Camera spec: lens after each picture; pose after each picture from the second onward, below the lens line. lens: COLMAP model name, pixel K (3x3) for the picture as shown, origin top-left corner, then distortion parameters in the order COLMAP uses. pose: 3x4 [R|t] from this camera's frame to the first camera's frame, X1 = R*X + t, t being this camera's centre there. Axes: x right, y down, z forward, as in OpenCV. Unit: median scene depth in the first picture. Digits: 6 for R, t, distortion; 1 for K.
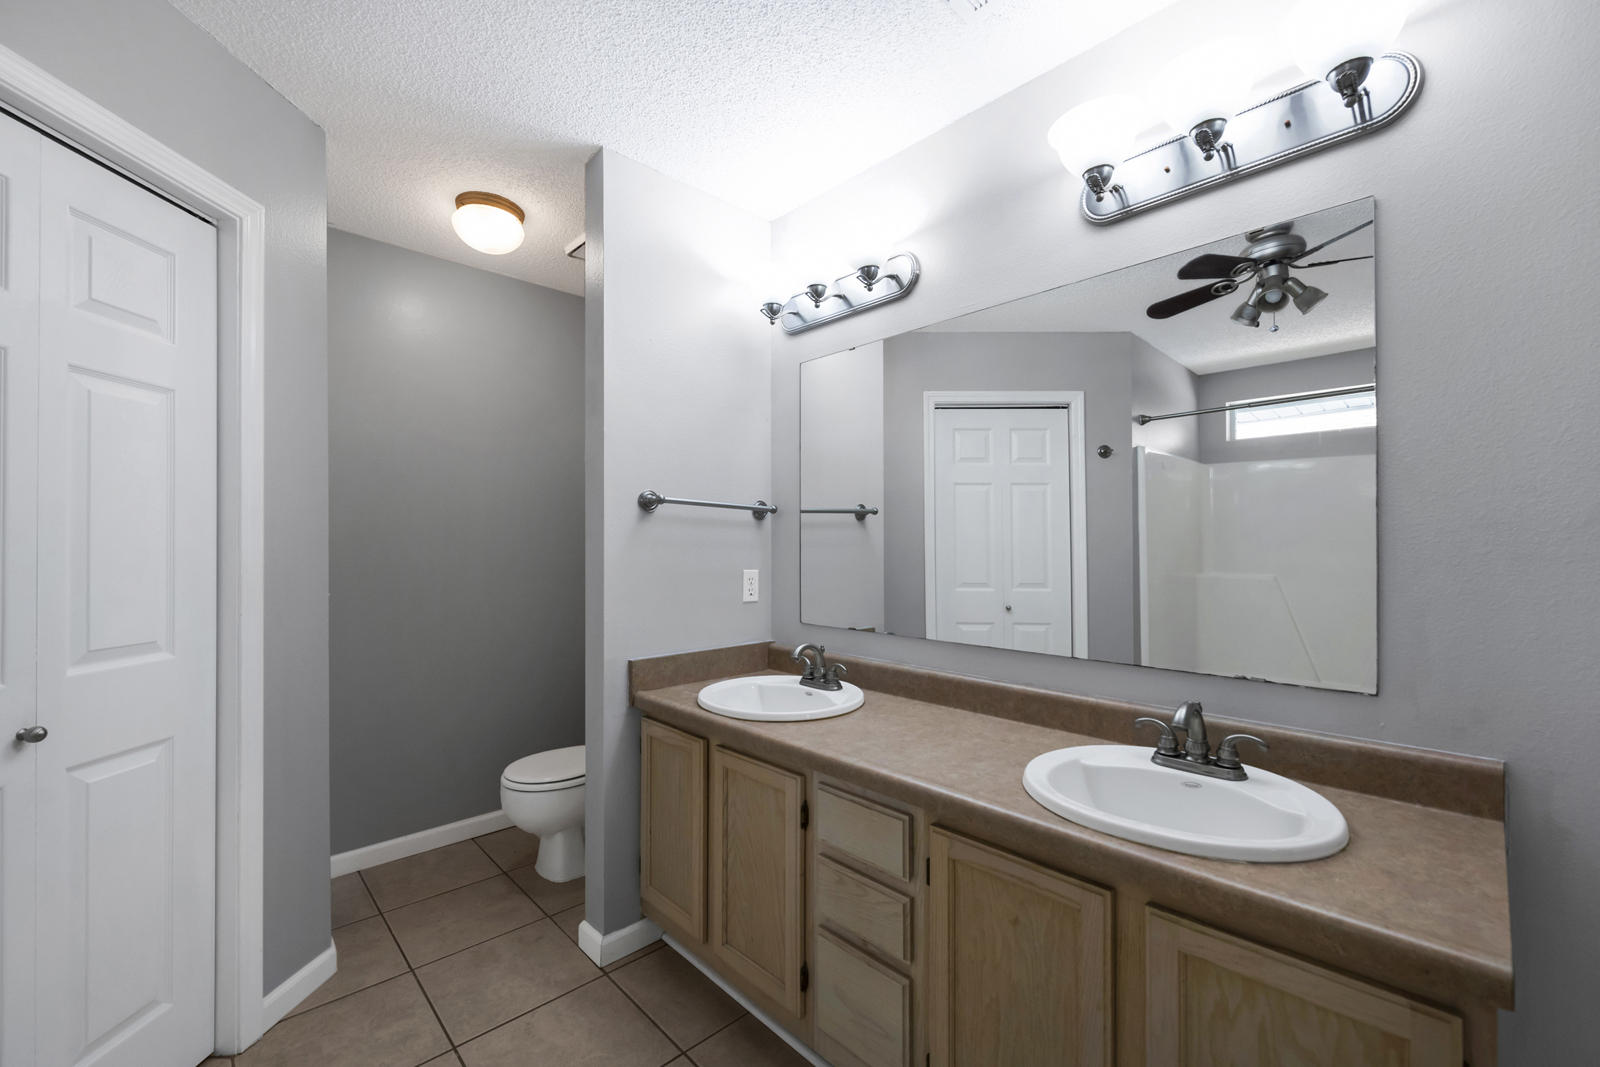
lens RADIAL K [[651.3, 0, 807.2], [0, 651.3, 537.9], [0, 0, 1]] dist [0.000338, -0.003852]
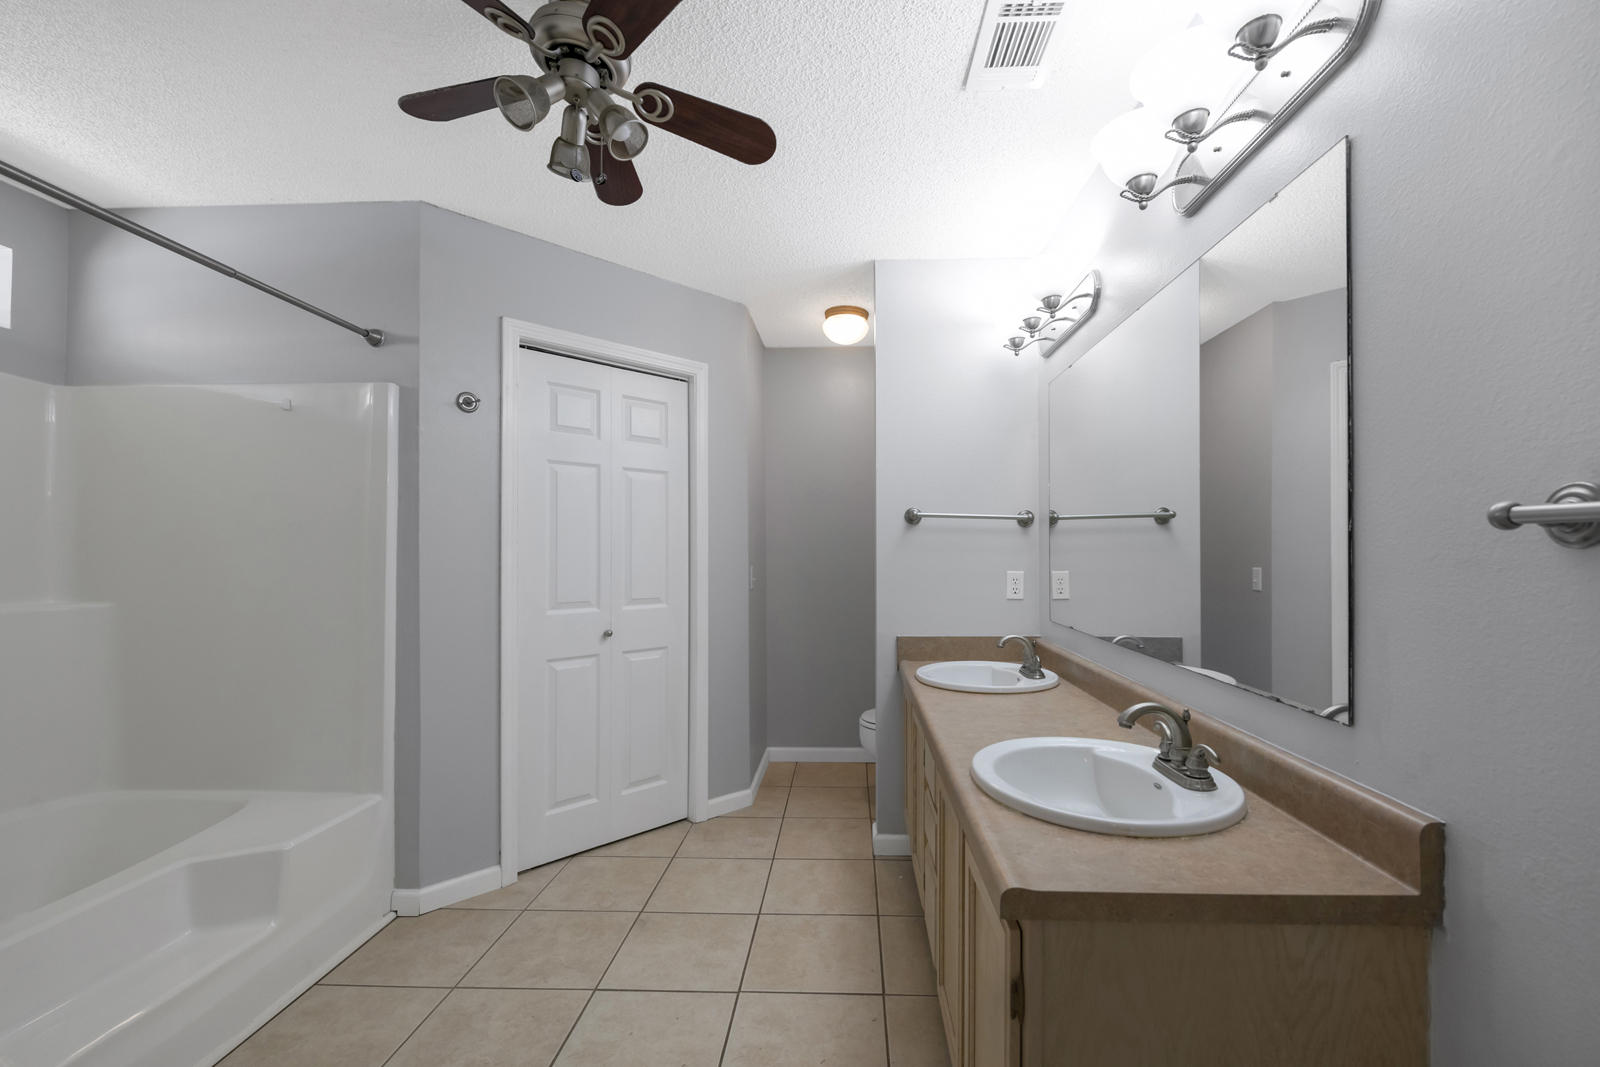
lens RADIAL K [[661.5, 0, 841.9], [0, 661.5, 544.9], [0, 0, 1]] dist [0.000563, -0.004975]
pose [[0.712326, -0.005512, -0.701827, 0.614728], [0.007172, 0.999974, -0.000574, 0.001353], [0.701812, -0.004624, 0.712347, -0.047095]]
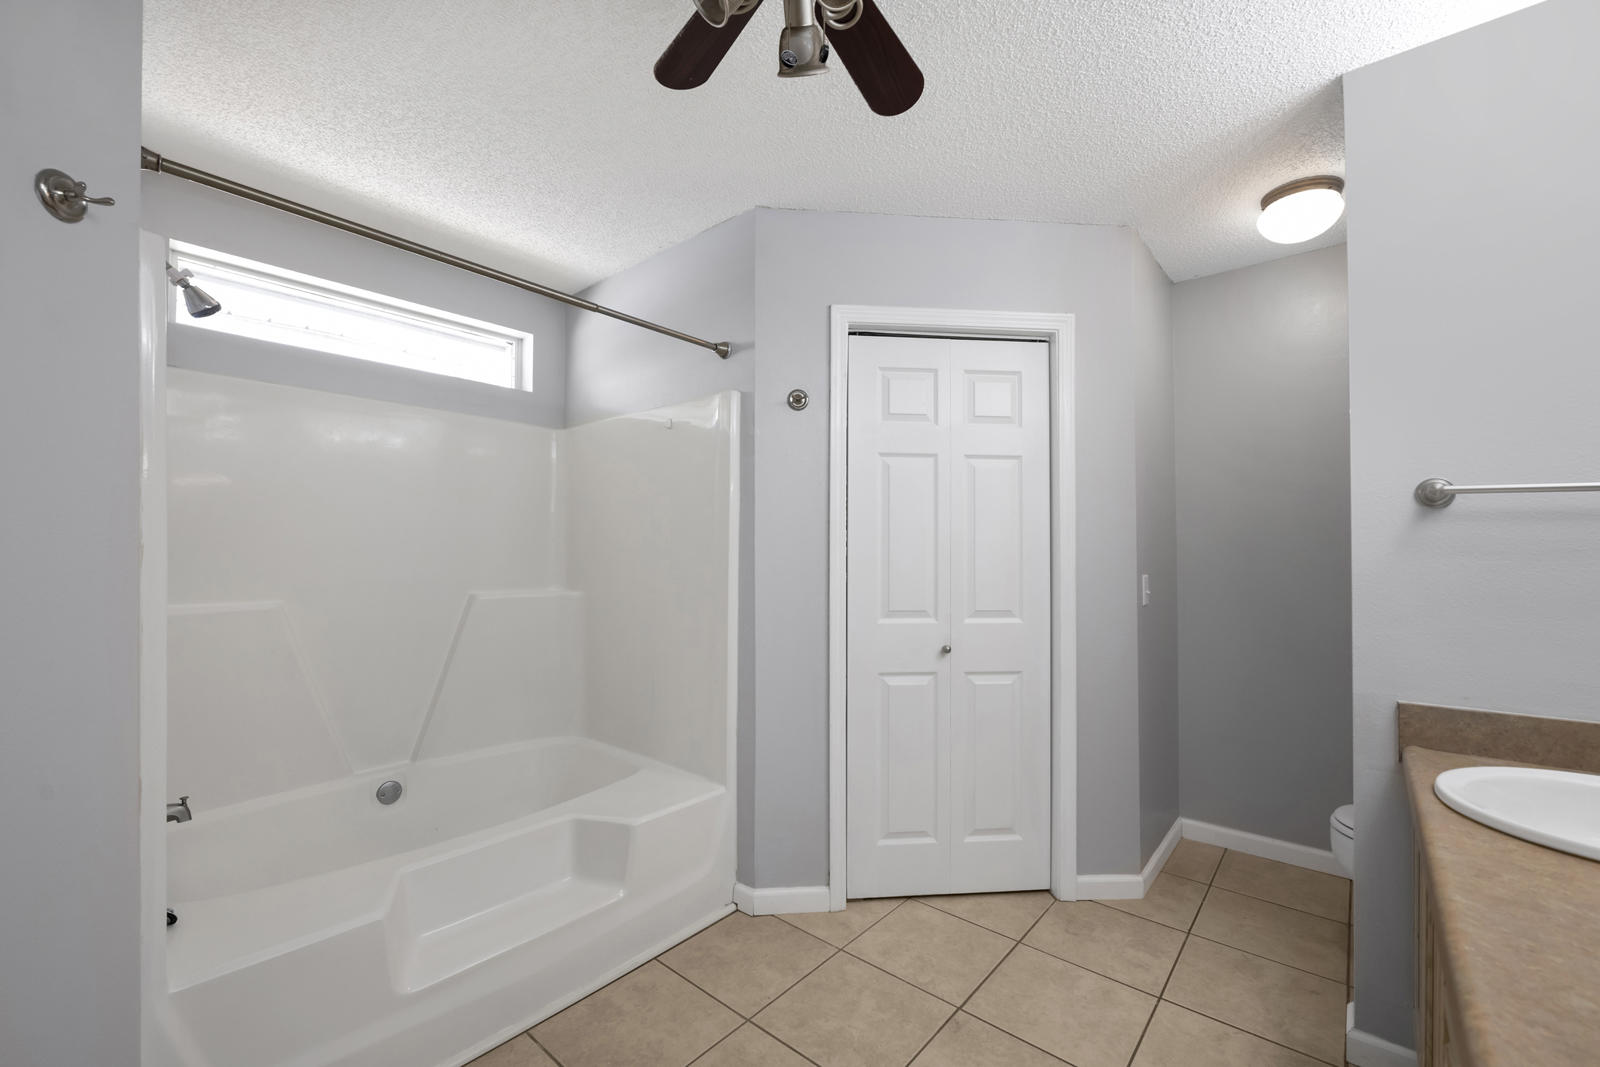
lens RADIAL K [[655.8, 0, 805.5], [0, 655.8, 544.7], [0, 0, 1]] dist [0.001248, -0.004384]
pose [[0.104809, -0.011220, -0.994429, 0.438108], [0.007447, 0.999917, -0.010497, 0.004561], [0.994464, -0.006306, 0.104884, 0.225408]]
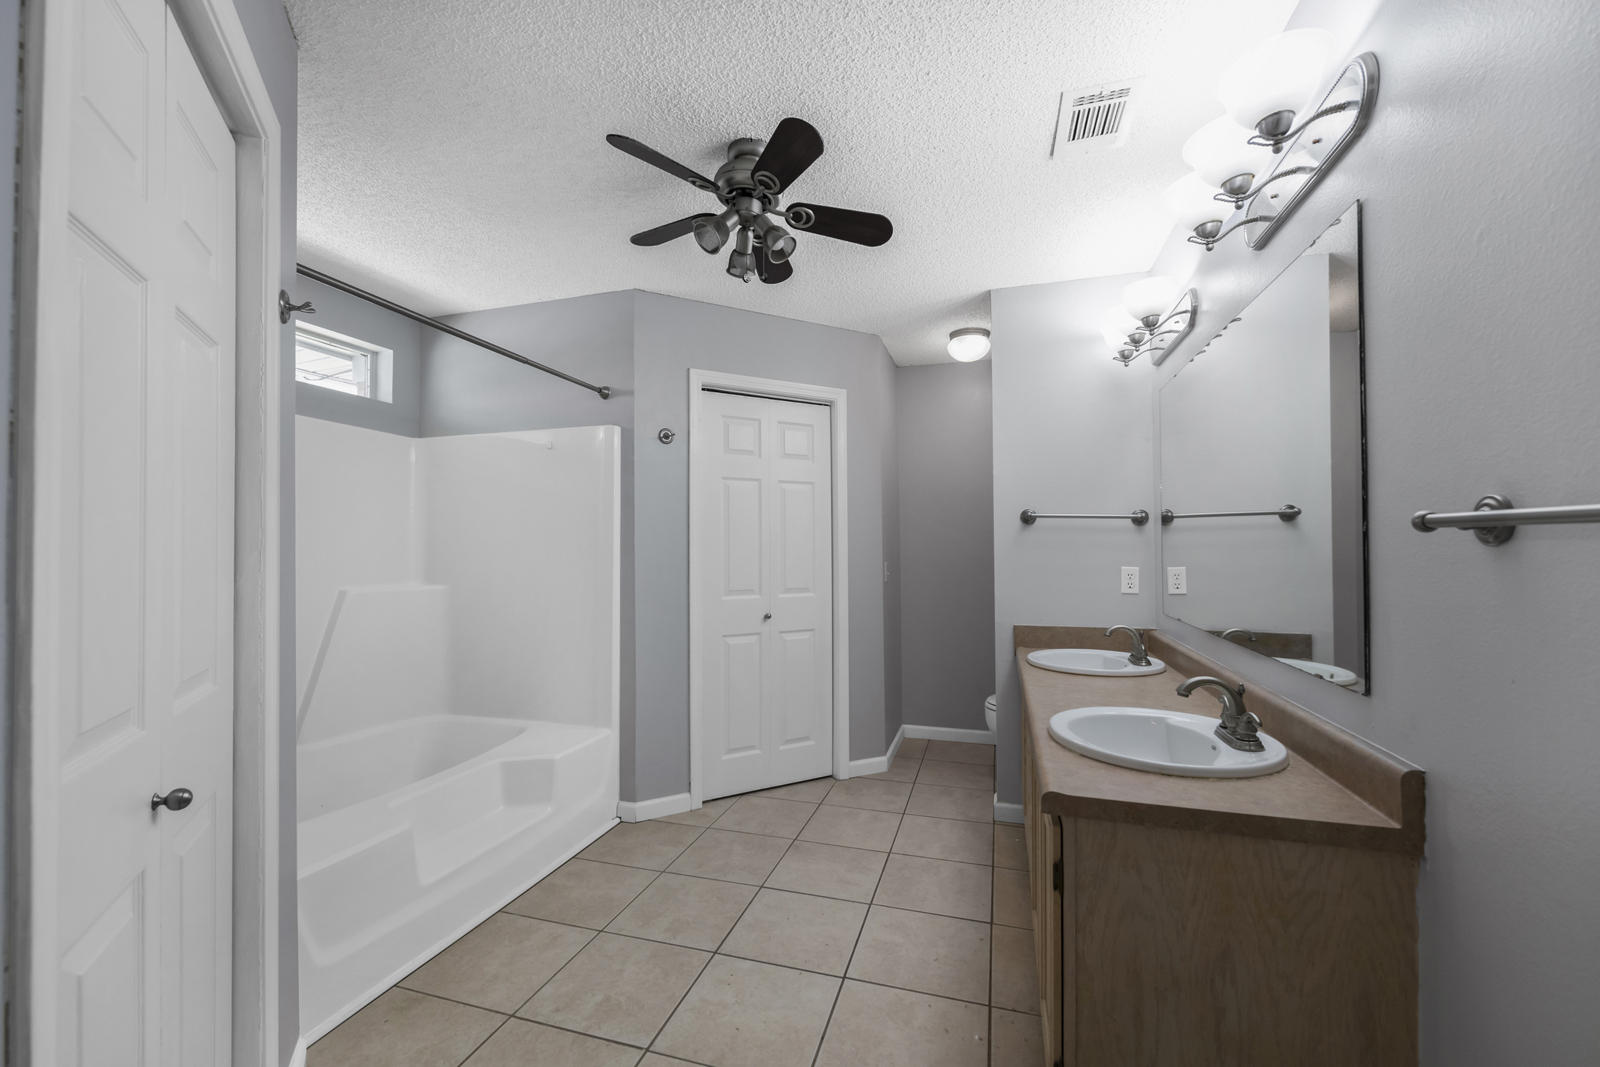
lens RADIAL K [[651.3, 0, 807.2], [0, 651.3, 537.9], [0, 0, 1]] dist [0.000338, -0.003852]
pose [[0.497015, -0.014664, -0.867618, 0.802383], [0.012559, 0.999874, -0.009704, -0.001595], [0.867651, -0.006074, 0.497136, -0.150045]]
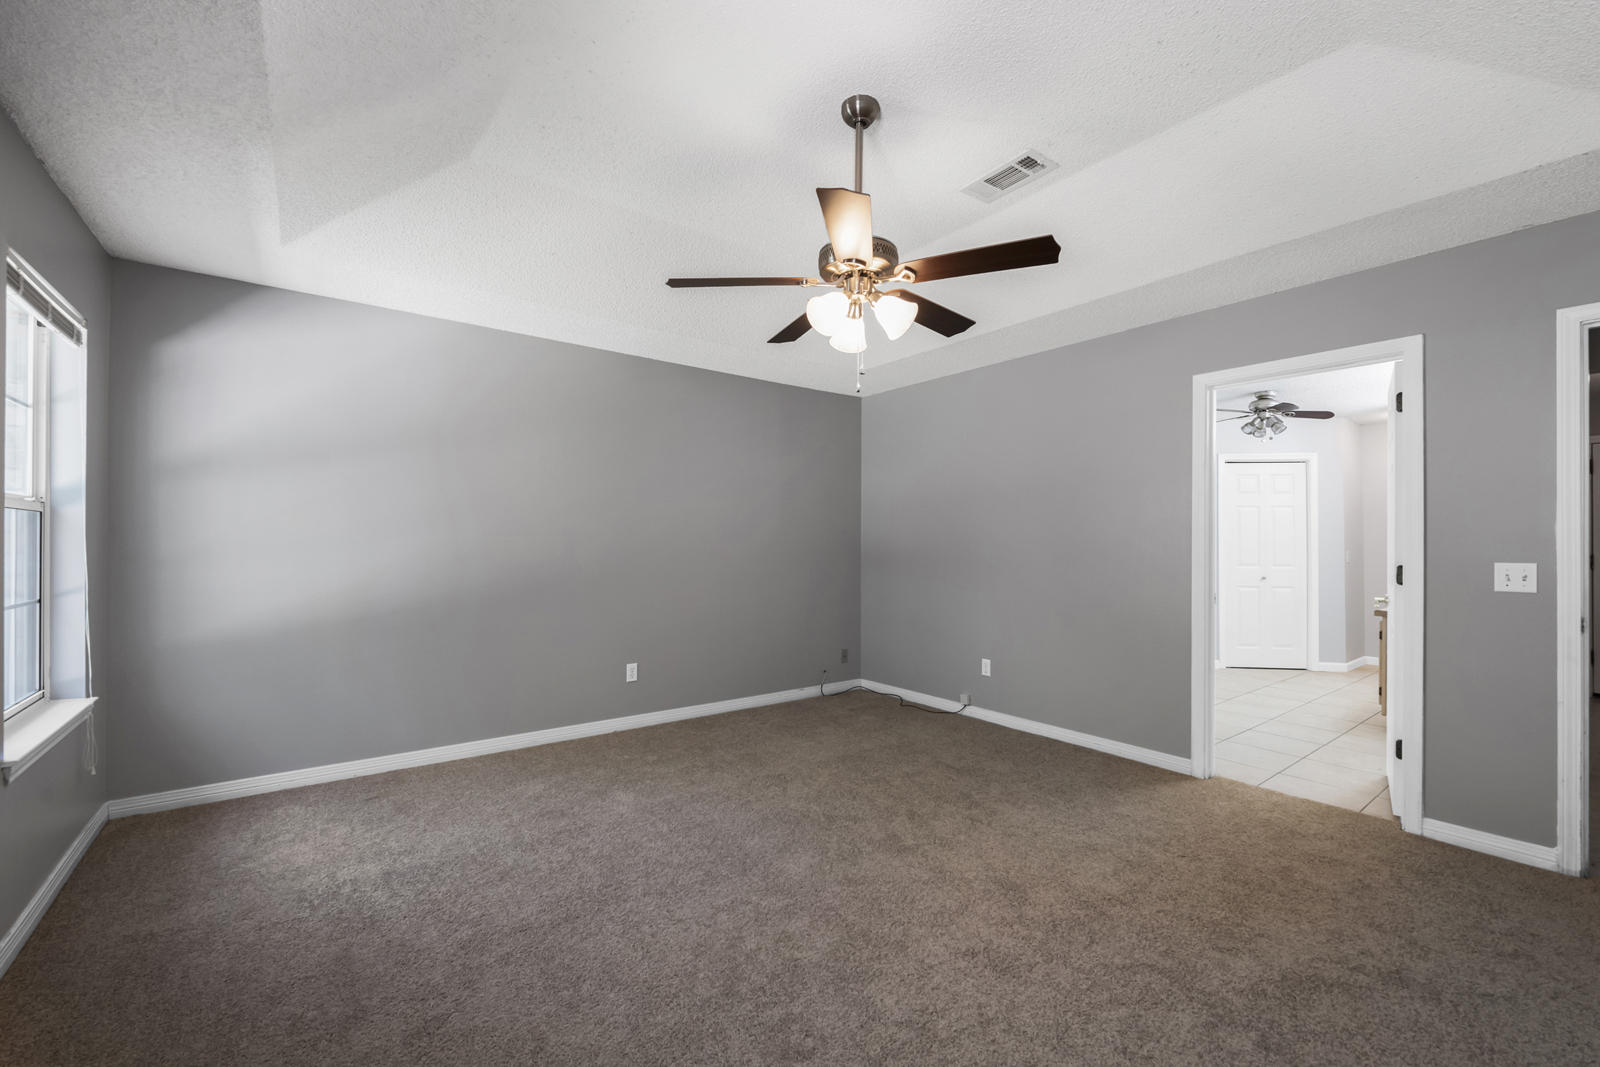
lens RADIAL K [[655.8, 0, 805.5], [0, 655.8, 544.7], [0, 0, 1]] dist [0.001248, -0.004384]
pose [[-0.101489, -0.004340, -0.994827, 2.729704], [0.008417, 0.999951, -0.005221, 0.018048], [0.994801, -0.008903, -0.101447, -1.321456]]
